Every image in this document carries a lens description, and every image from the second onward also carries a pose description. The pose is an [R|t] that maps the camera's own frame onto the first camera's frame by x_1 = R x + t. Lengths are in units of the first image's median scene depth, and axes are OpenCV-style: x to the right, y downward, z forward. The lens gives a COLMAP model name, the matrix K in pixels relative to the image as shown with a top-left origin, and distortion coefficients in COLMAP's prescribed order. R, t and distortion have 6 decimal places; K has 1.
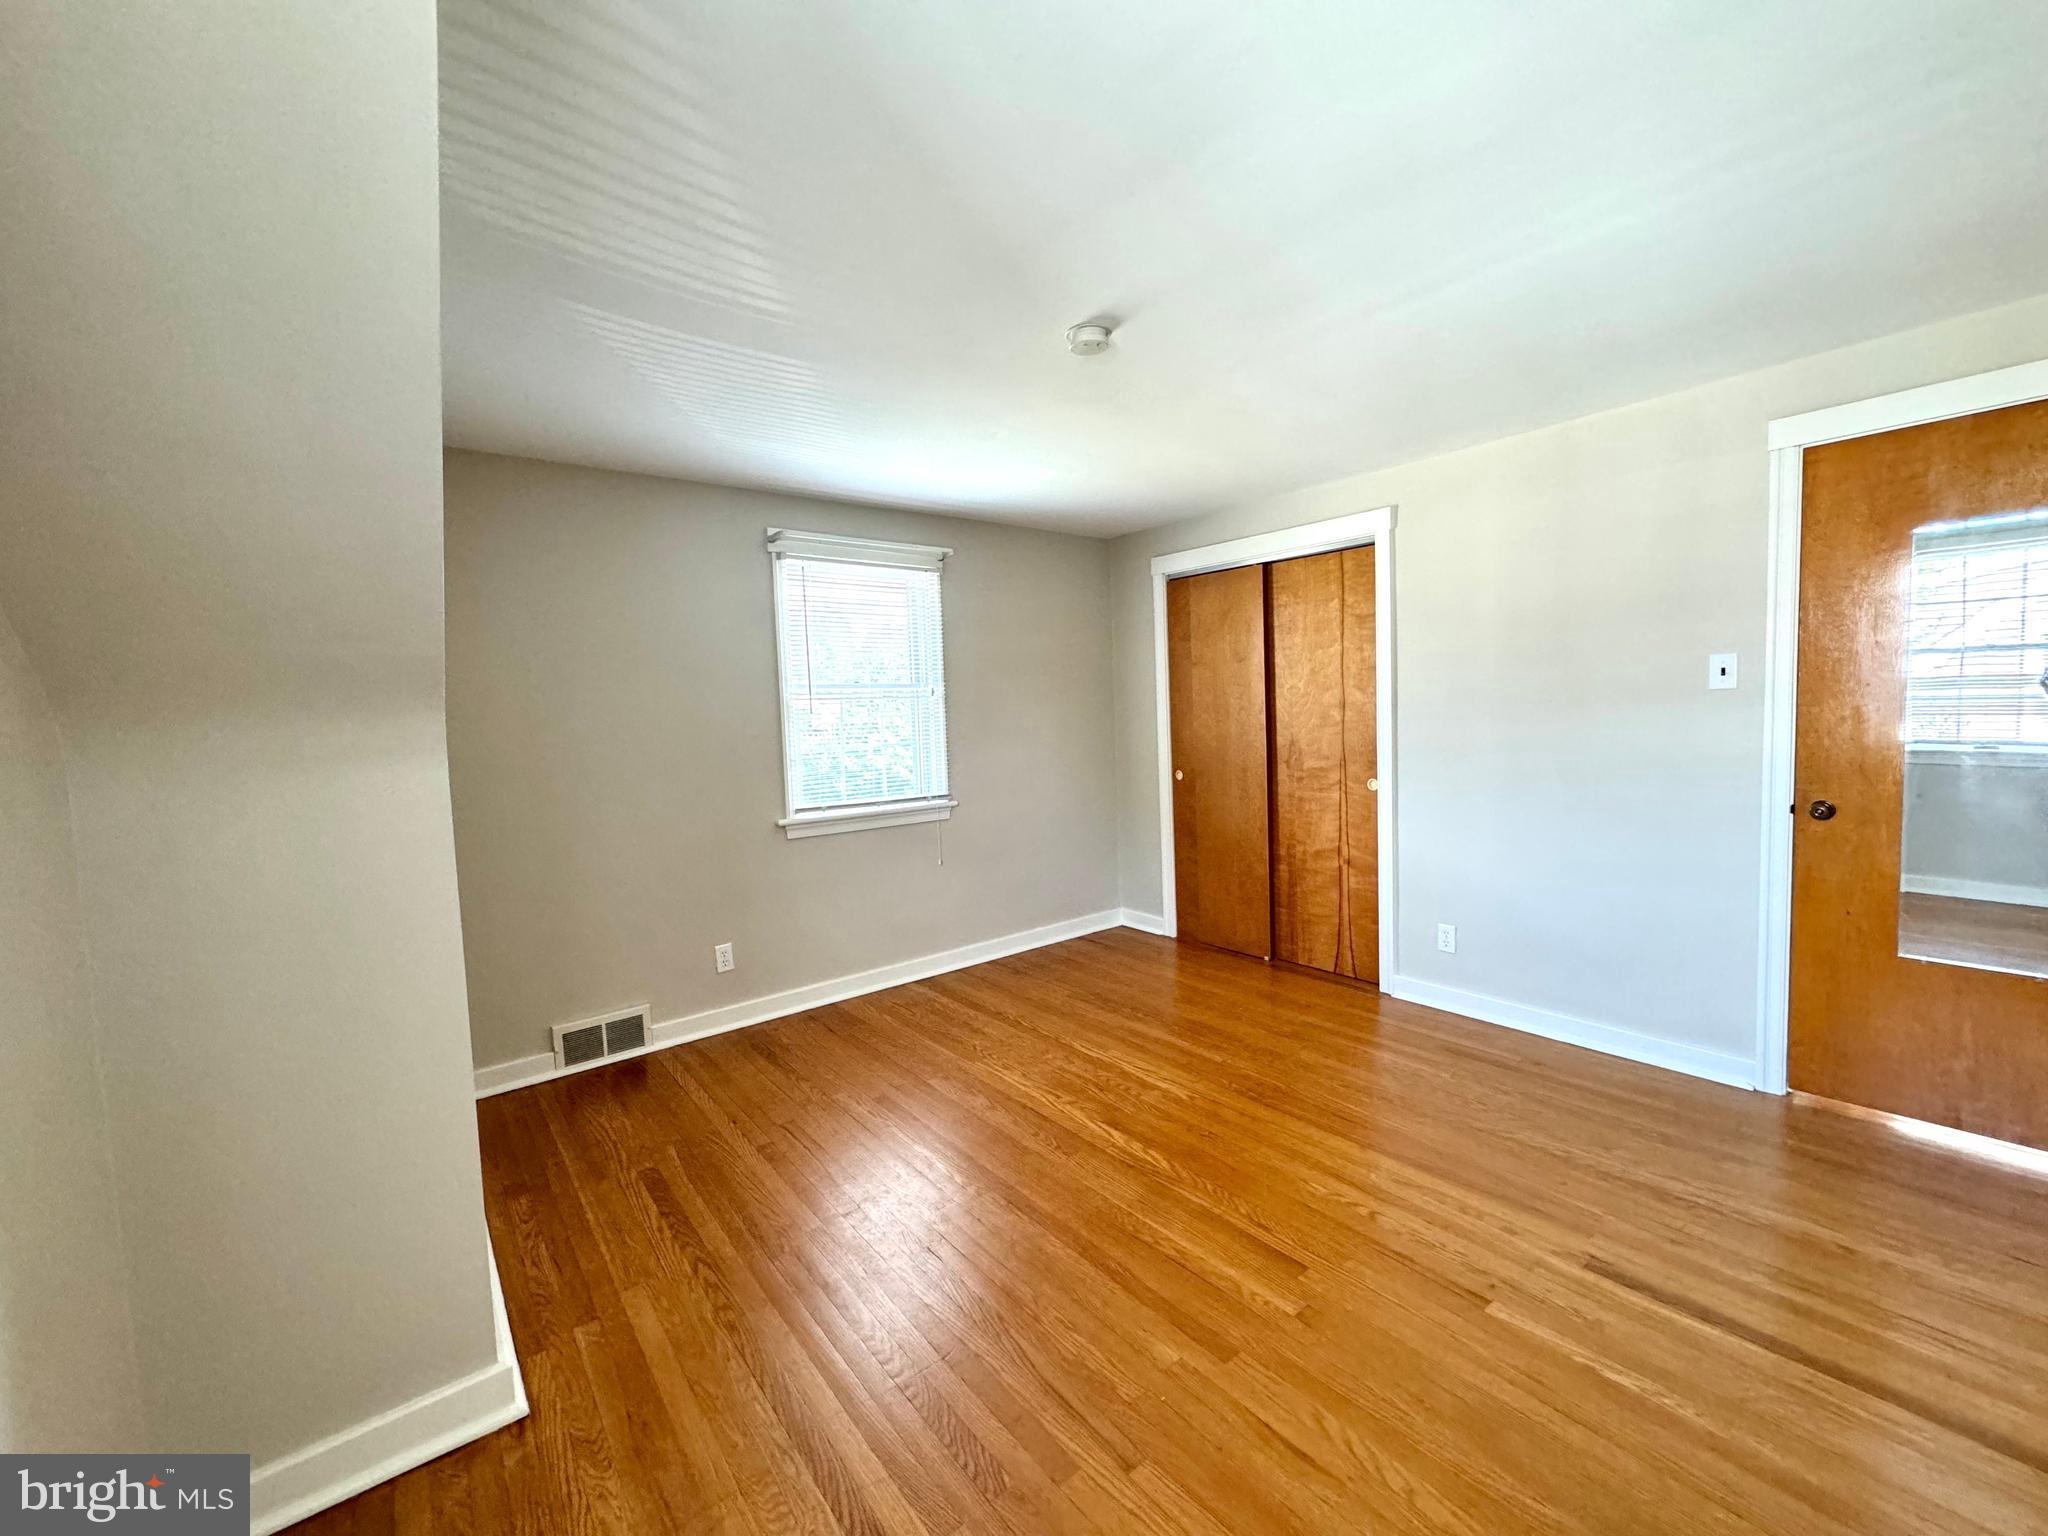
lens RADIAL K [[817.9, 0, 1019.6], [0, 817.9, 764.0], [0, 0, 1]] dist [-0.003816, -0.000631]
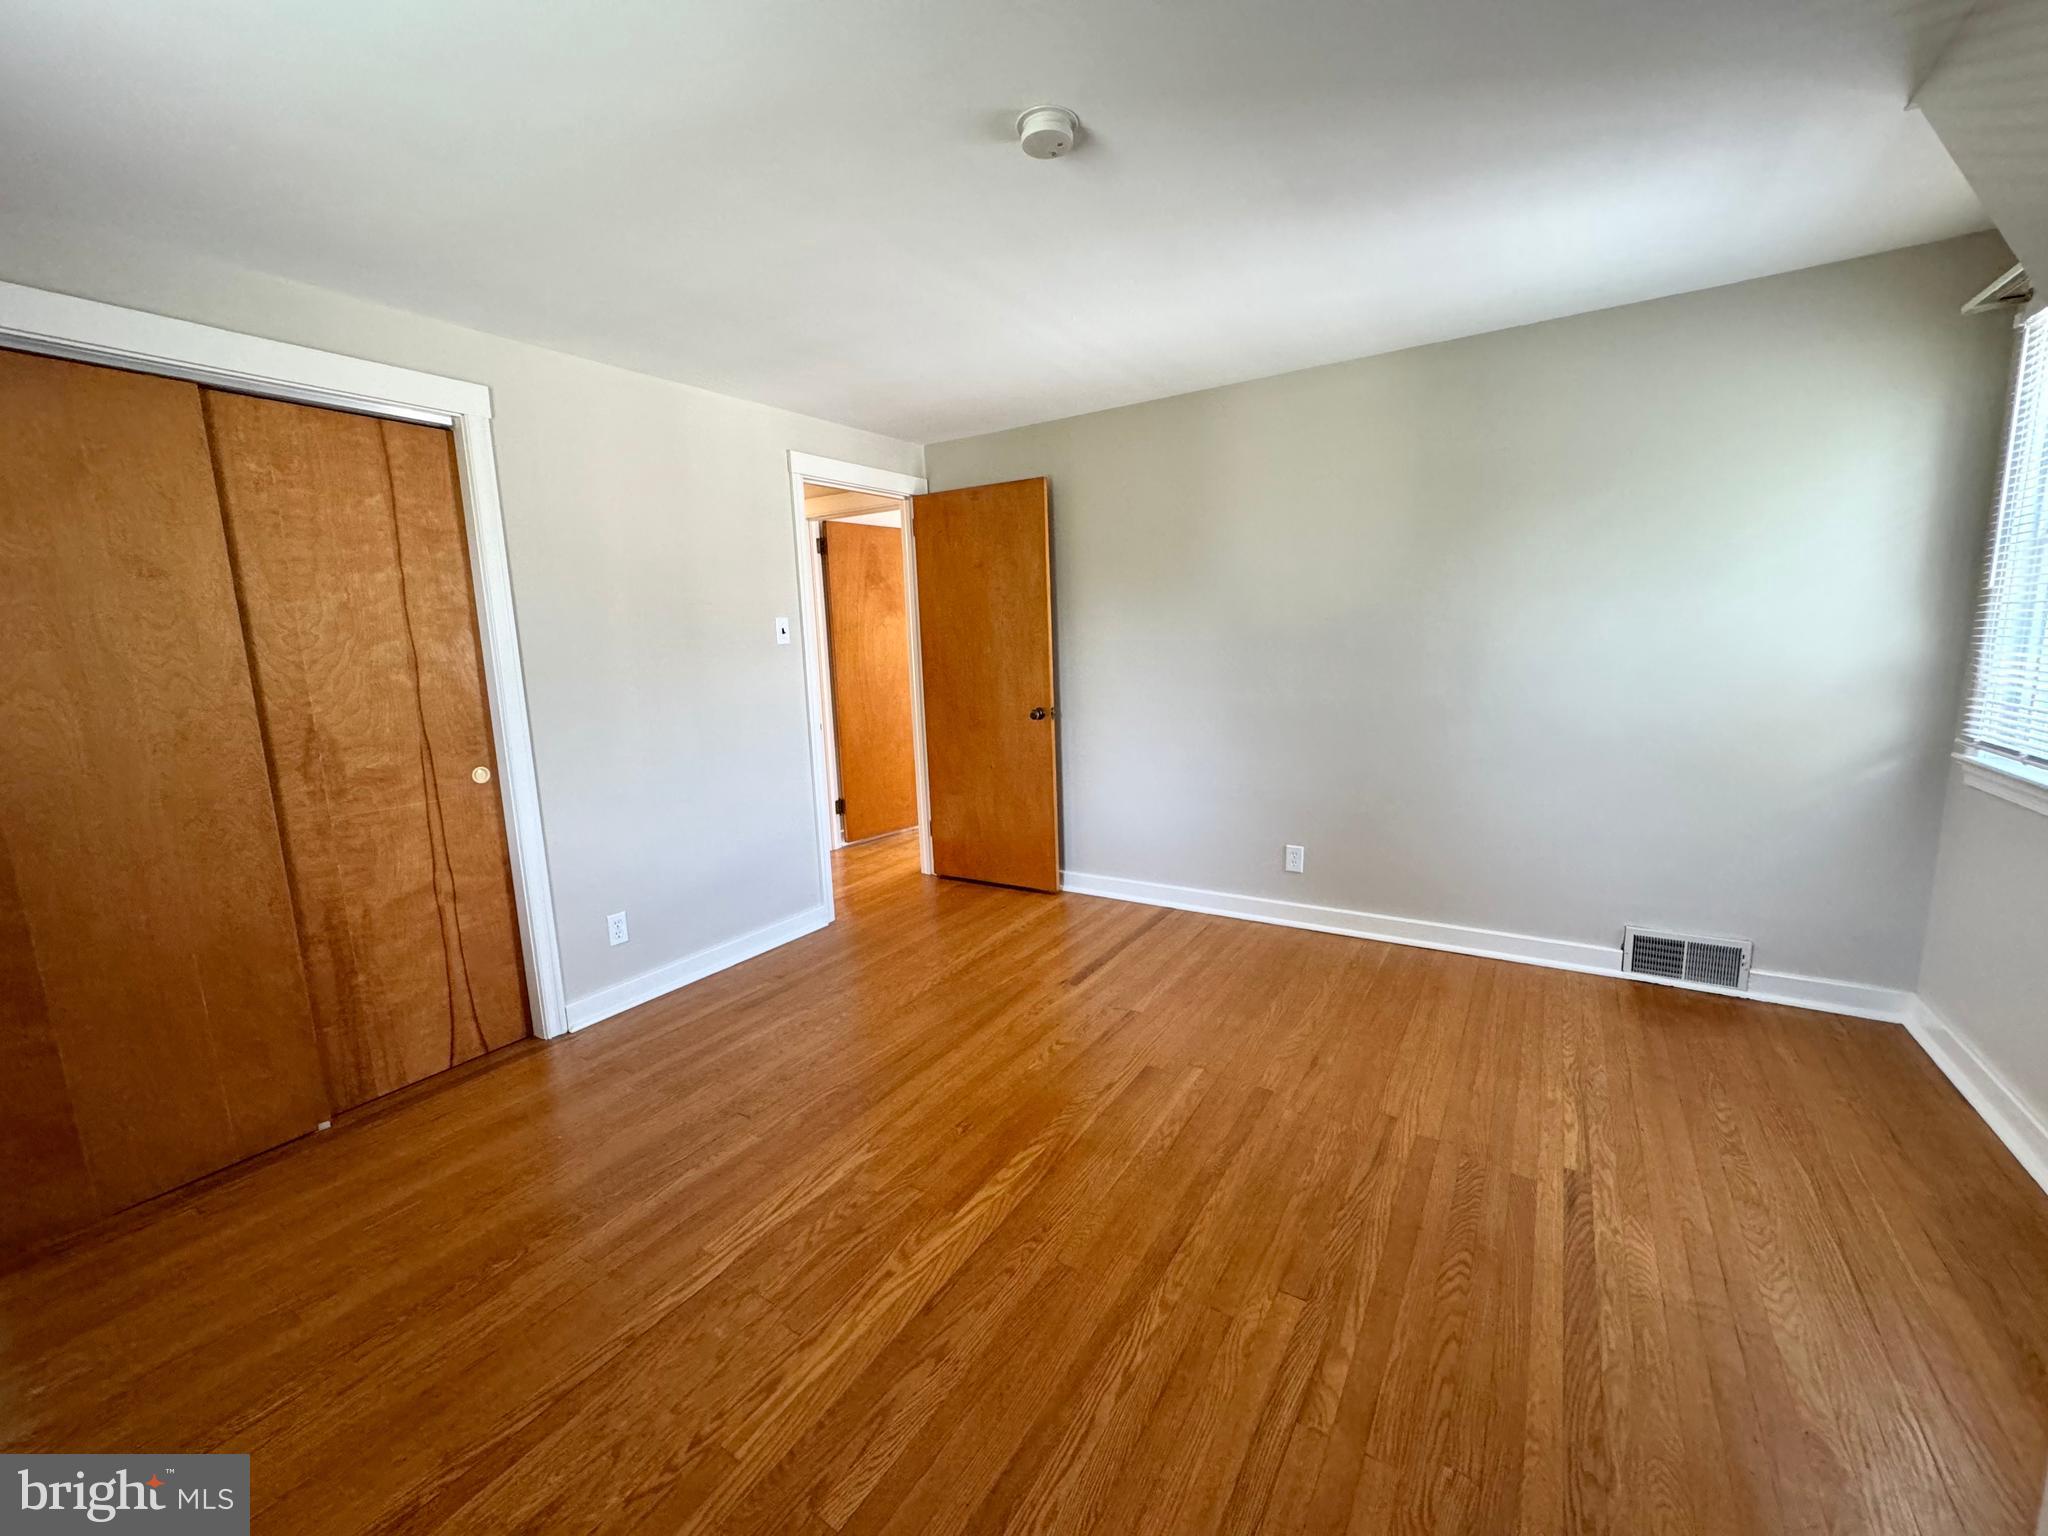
lens RADIAL K [[817.9, 0, 1019.6], [0, 817.9, 764.0], [0, 0, 1]] dist [-0.003816, -0.000631]
pose [[-0.322821, -0.097884, 0.941385, -0.439828], [0.110816, 0.983888, 0.140304, -0.036353], [-0.939950, 0.149613, -0.306772, 0.876317]]
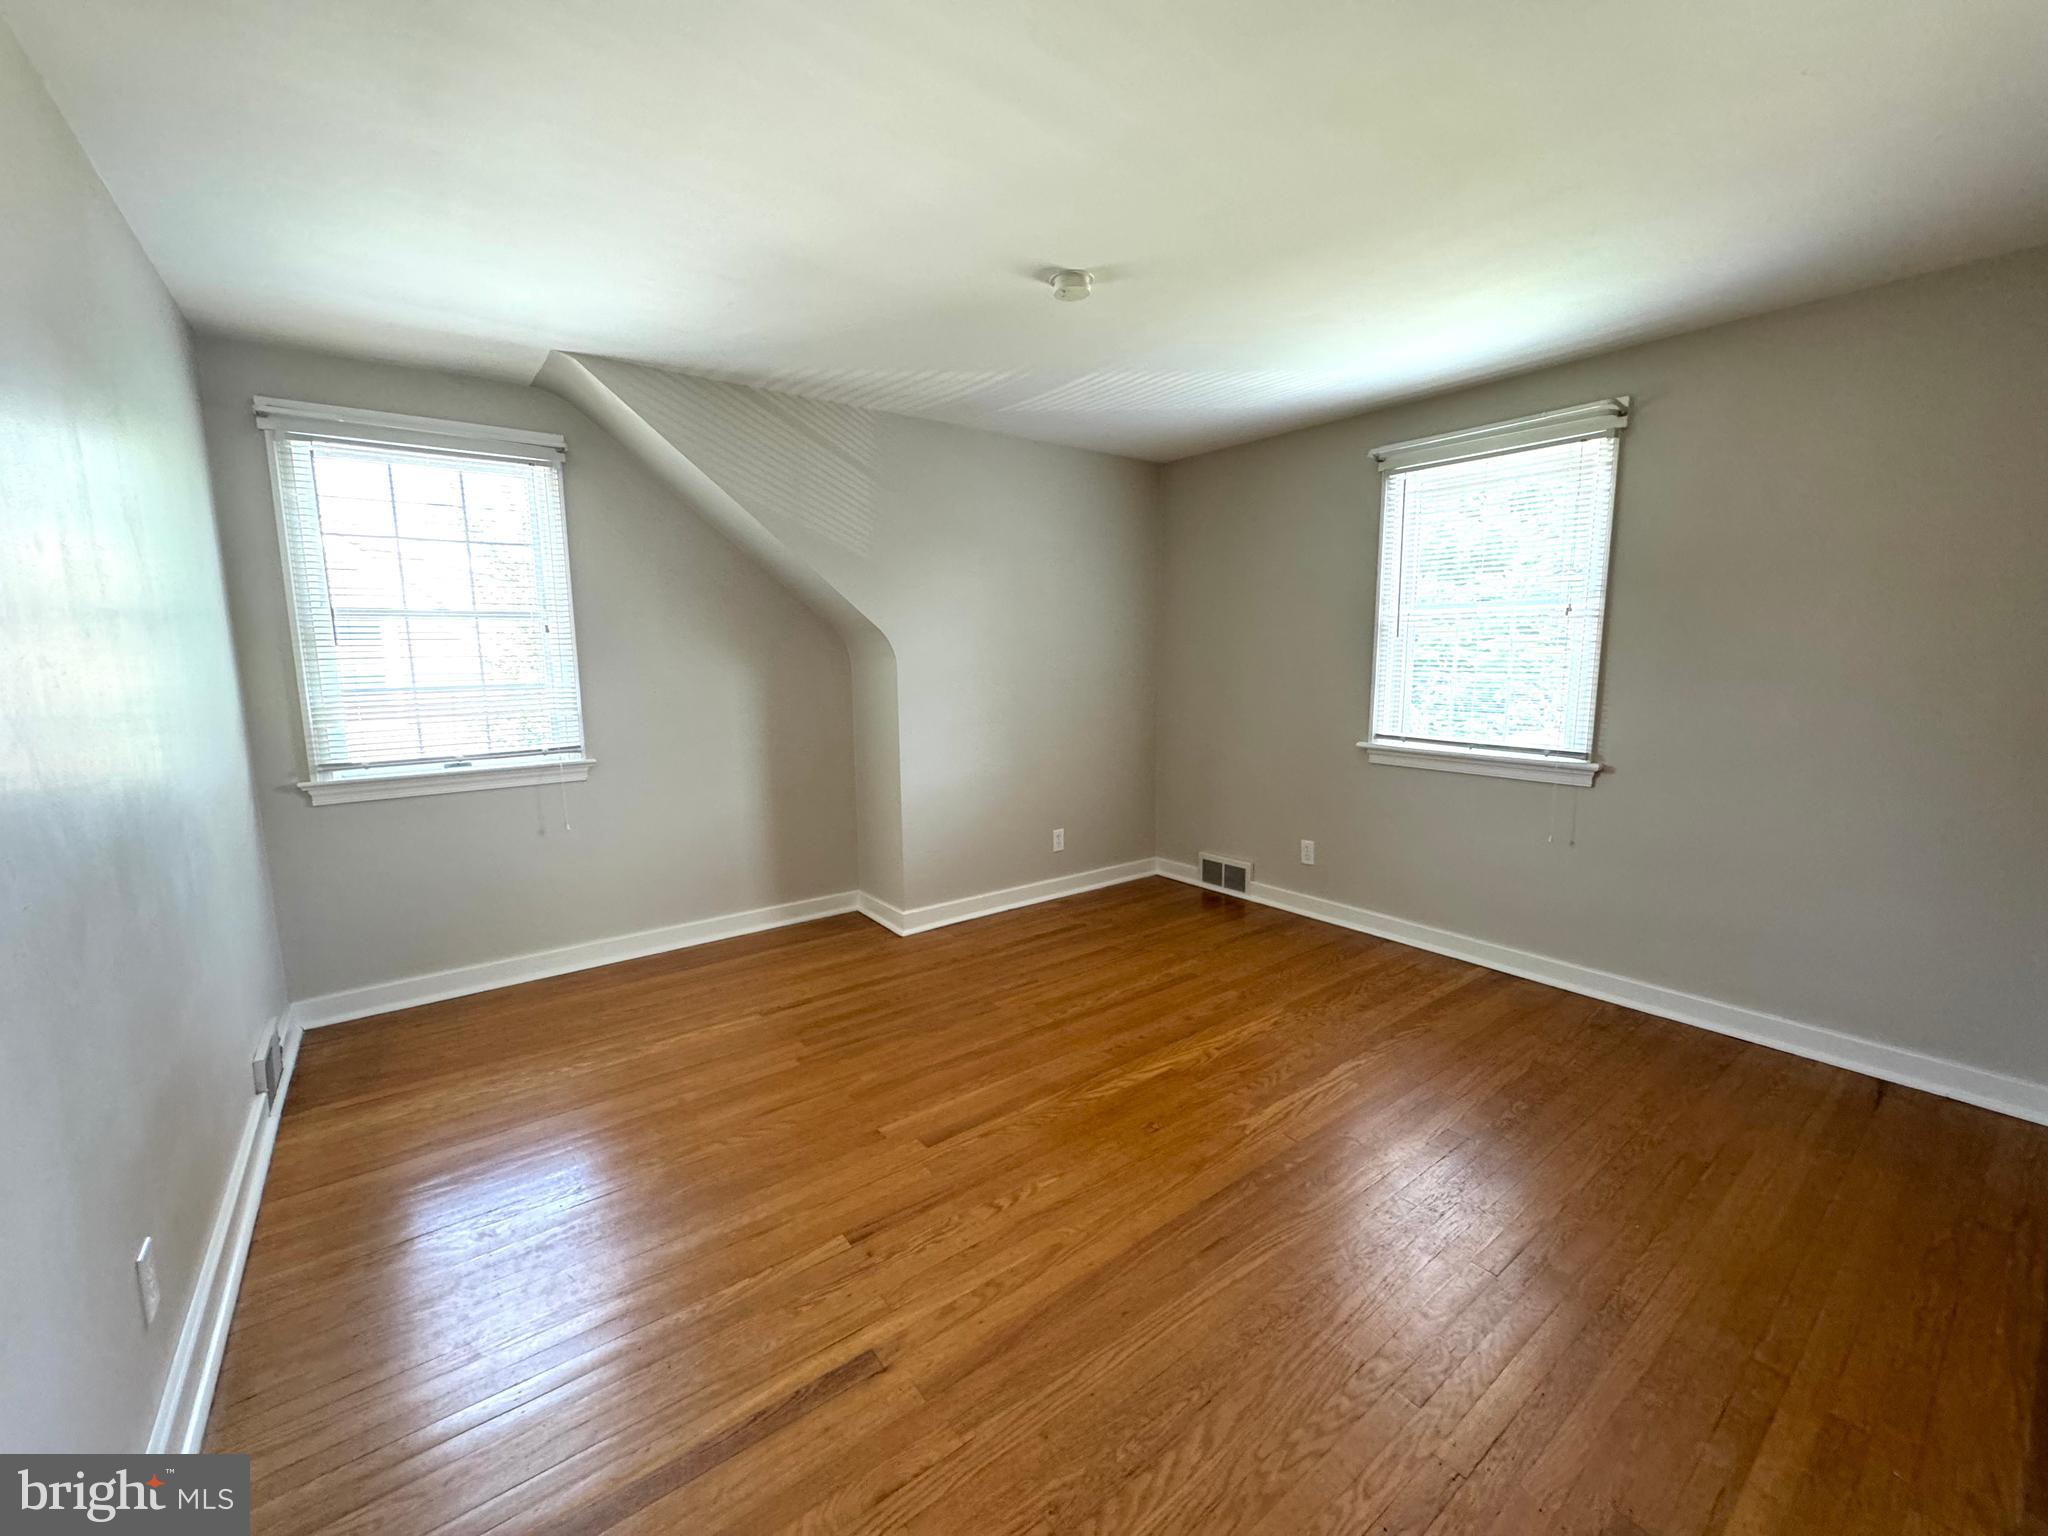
lens RADIAL K [[818.2, 0, 1017.8], [0, 818.2, 764.5], [0, 0, 1]] dist [0.000050, 0.000276]
pose [[-0.017002, 0.173965, -0.984605, 0.794325], [-0.055796, 0.983048, 0.174654, -0.063939], [0.998297, 0.057906, -0.007007, 0.634921]]
